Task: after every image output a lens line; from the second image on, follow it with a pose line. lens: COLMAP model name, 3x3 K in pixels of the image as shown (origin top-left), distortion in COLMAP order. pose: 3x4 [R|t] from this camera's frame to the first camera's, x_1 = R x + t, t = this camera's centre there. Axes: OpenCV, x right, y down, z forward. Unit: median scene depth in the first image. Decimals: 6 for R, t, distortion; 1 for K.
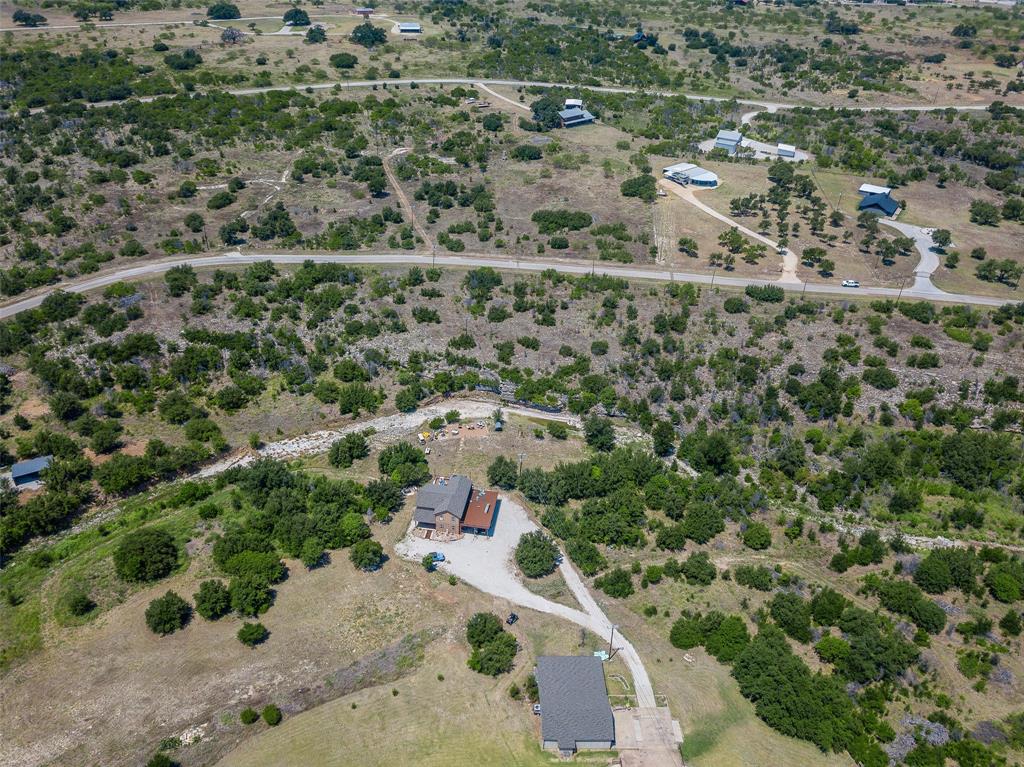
lens RADIAL K [[782.3, 0, 505.7], [0, 782.3, 385.0], [0, 0, 1]] dist [0.007201, -0.004303]
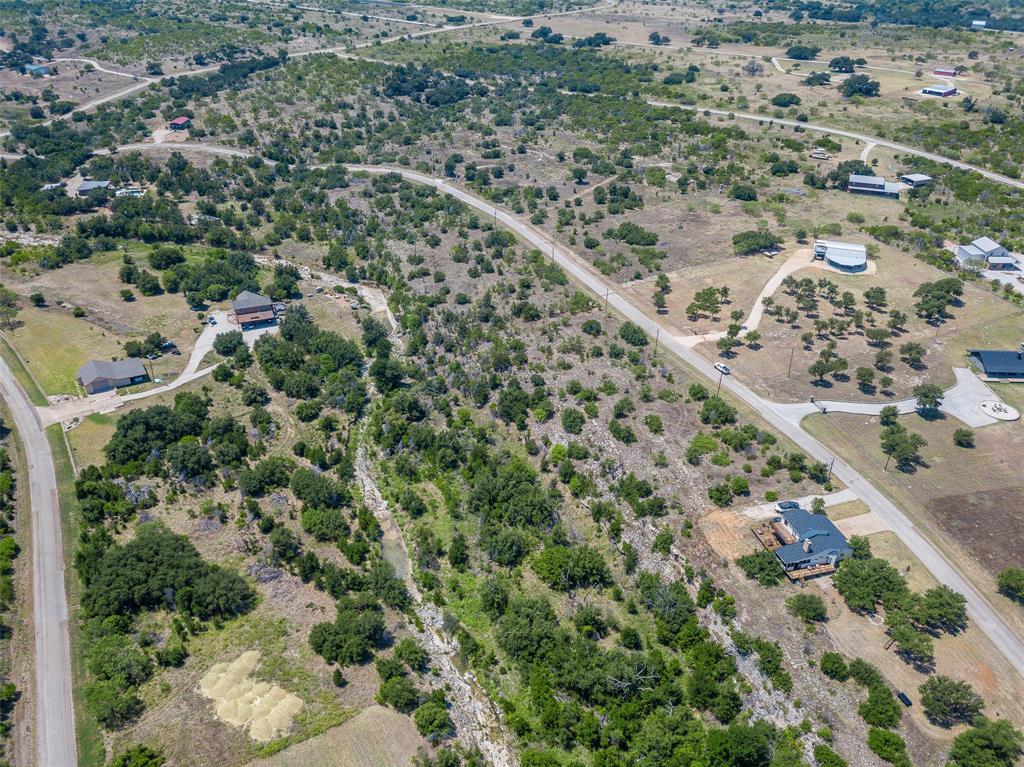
lens RADIAL K [[782.3, 0, 505.7], [0, 782.3, 385.0], [0, 0, 1]] dist [0.007201, -0.004303]
pose [[0.527234, 0.426735, -0.734793, 1.015399], [-0.470854, 0.866565, 0.165413, -0.150910], [0.707334, 0.258769, 0.657813, 0.268661]]
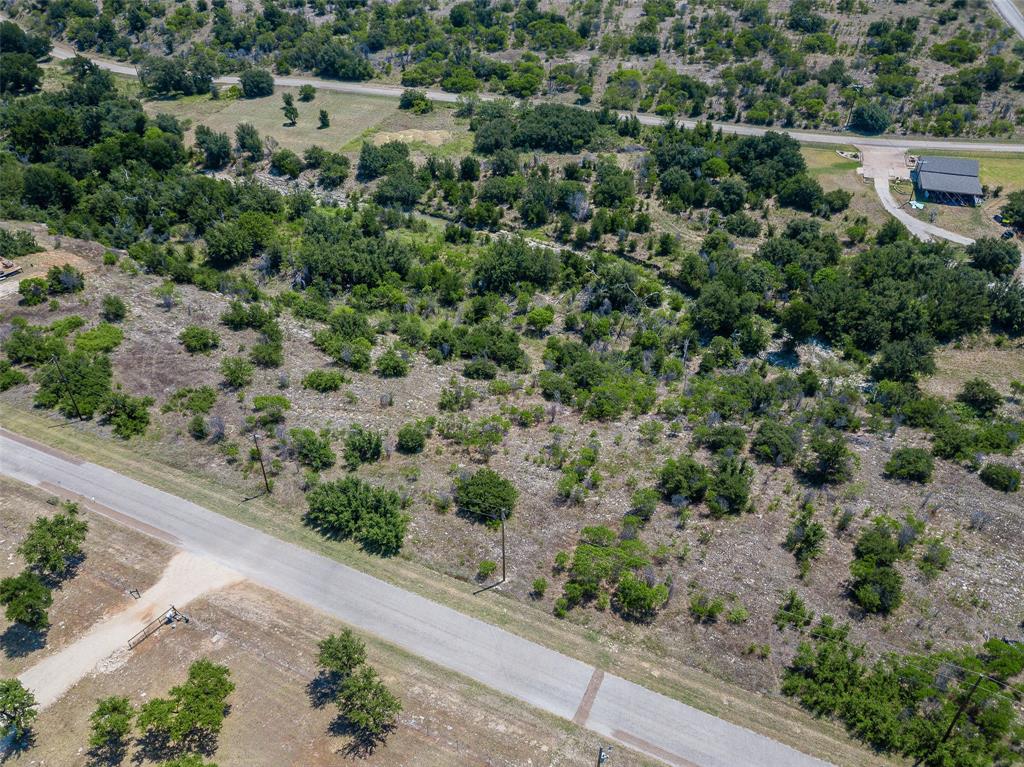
lens RADIAL K [[782.3, 0, 505.7], [0, 782.3, 385.0], [0, 0, 1]] dist [0.007201, -0.004303]
pose [[-0.944519, -0.208069, 0.254149, 0.207091], [0.169616, 0.353635, 0.919877, -0.435159], [-0.281274, 0.911948, -0.298723, 1.055898]]
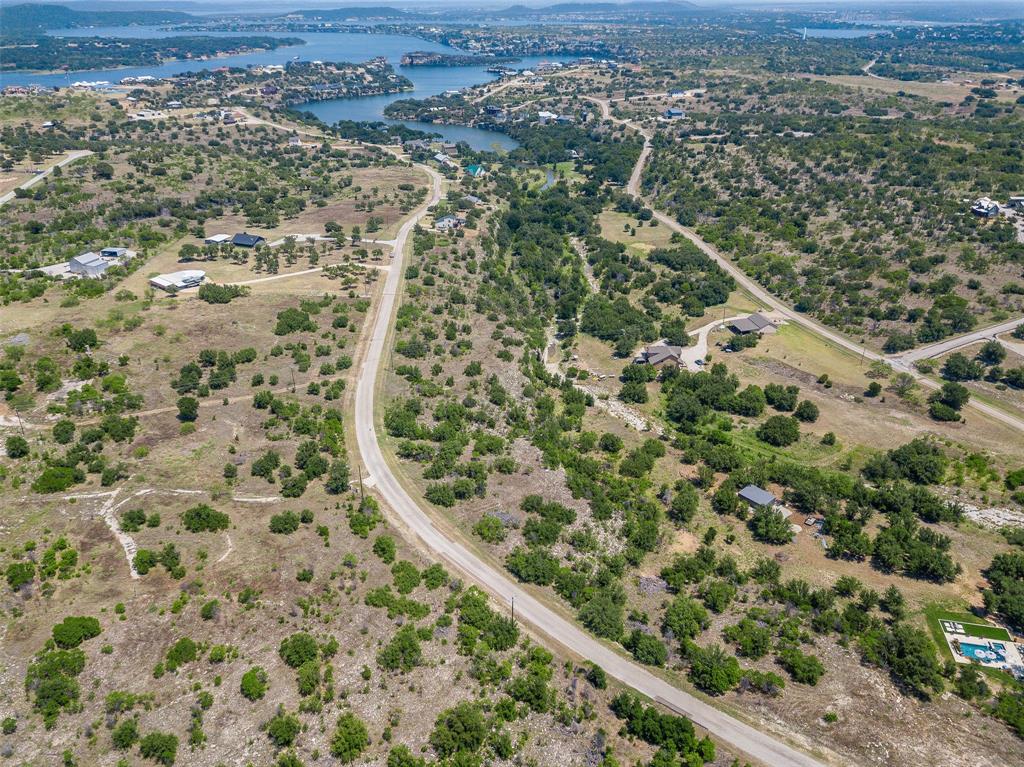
lens RADIAL K [[782.3, 0, 505.7], [0, 782.3, 385.0], [0, 0, 1]] dist [0.007201, -0.004303]
pose [[-0.175934, -0.460227, 0.870194, -1.124885], [0.539830, 0.694104, 0.476239, -0.595706], [-0.823183, 0.553544, 0.126328, 0.800439]]
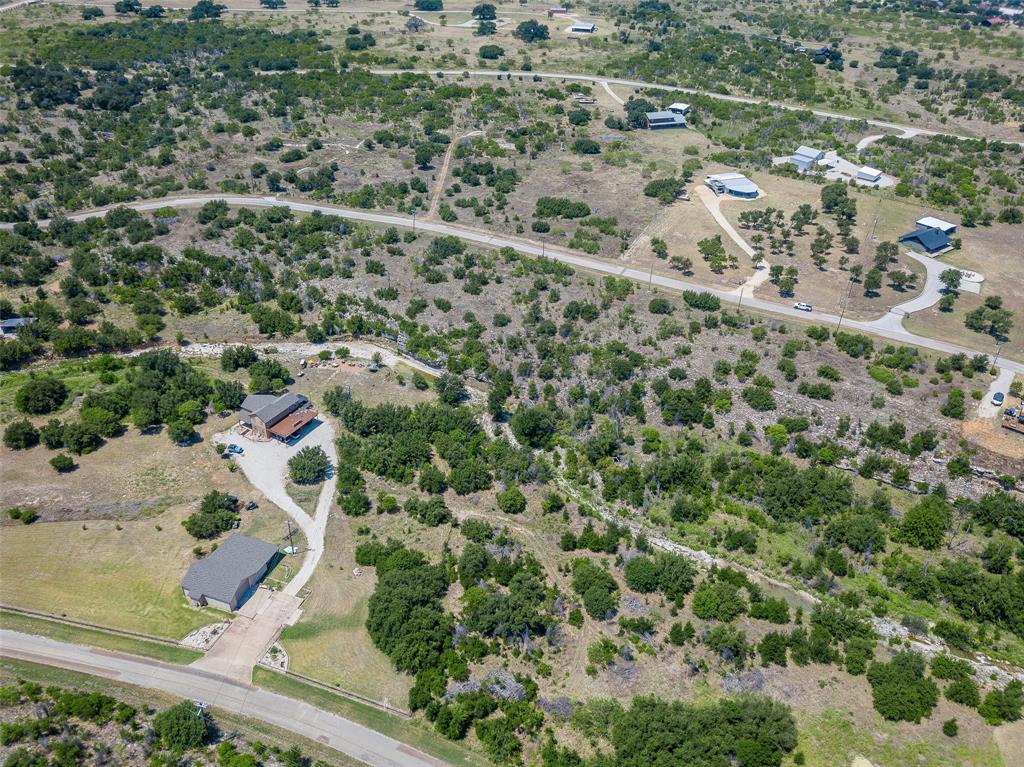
lens RADIAL K [[786.0, 0, 505.8], [0, 786.0, 379.7], [0, 0, 1]] dist [0.005412, -0.002577]
pose [[0.934123, 0.191002, -0.301551, 0.429464], [-0.195593, 0.980567, 0.015194, 0.013638], [0.298593, 0.044788, 0.953329, -0.008531]]
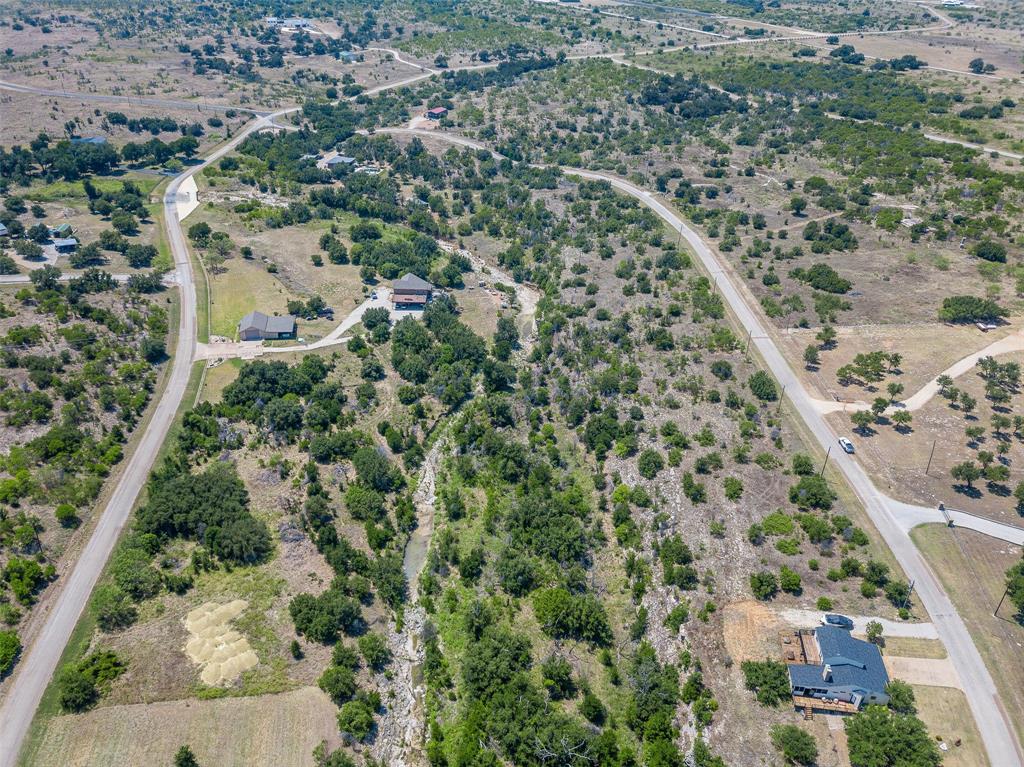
lens RADIAL K [[782.3, 0, 505.7], [0, 782.3, 385.0], [0, 0, 1]] dist [0.007201, -0.004303]
pose [[0.160868, 0.491750, -0.855748, 1.054527], [-0.558003, 0.760483, 0.332110, -0.252159], [0.814097, 0.424084, 0.396735, 0.431917]]
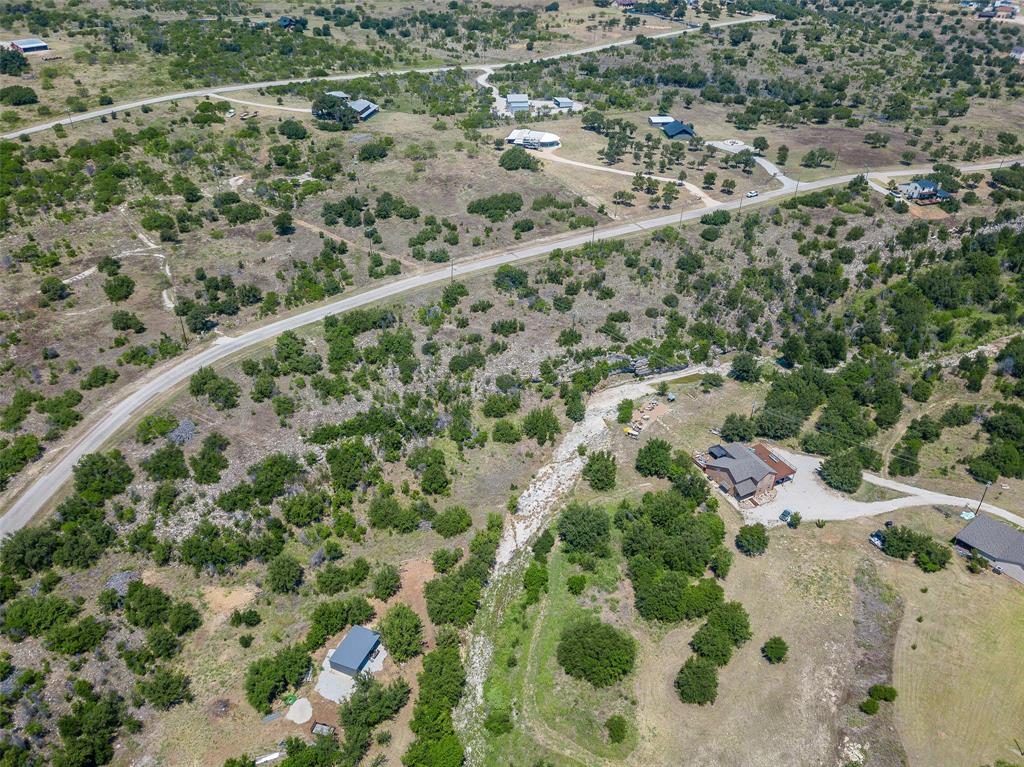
lens RADIAL K [[782.3, 0, 505.7], [0, 782.3, 385.0], [0, 0, 1]] dist [0.007201, -0.004303]
pose [[0.799914, -0.352600, 0.485604, -0.573396], [0.339162, 0.933183, 0.118905, -0.133414], [-0.495083, 0.069584, 0.866055, 0.179331]]
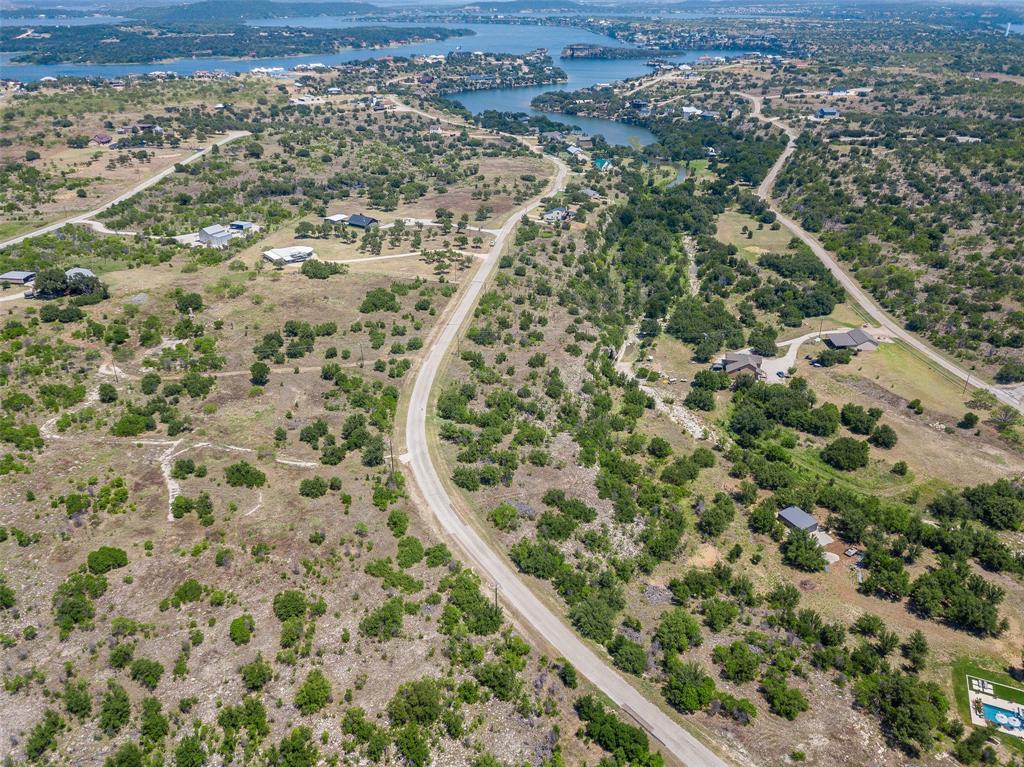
lens RADIAL K [[786.0, 0, 505.8], [0, 786.0, 379.7], [0, 0, 1]] dist [0.005412, -0.002577]
pose [[0.028014, -0.467926, 0.883324, -1.143907], [0.552368, 0.743747, 0.376469, -0.531220], [-0.833129, 0.477373, 0.279303, 0.700716]]
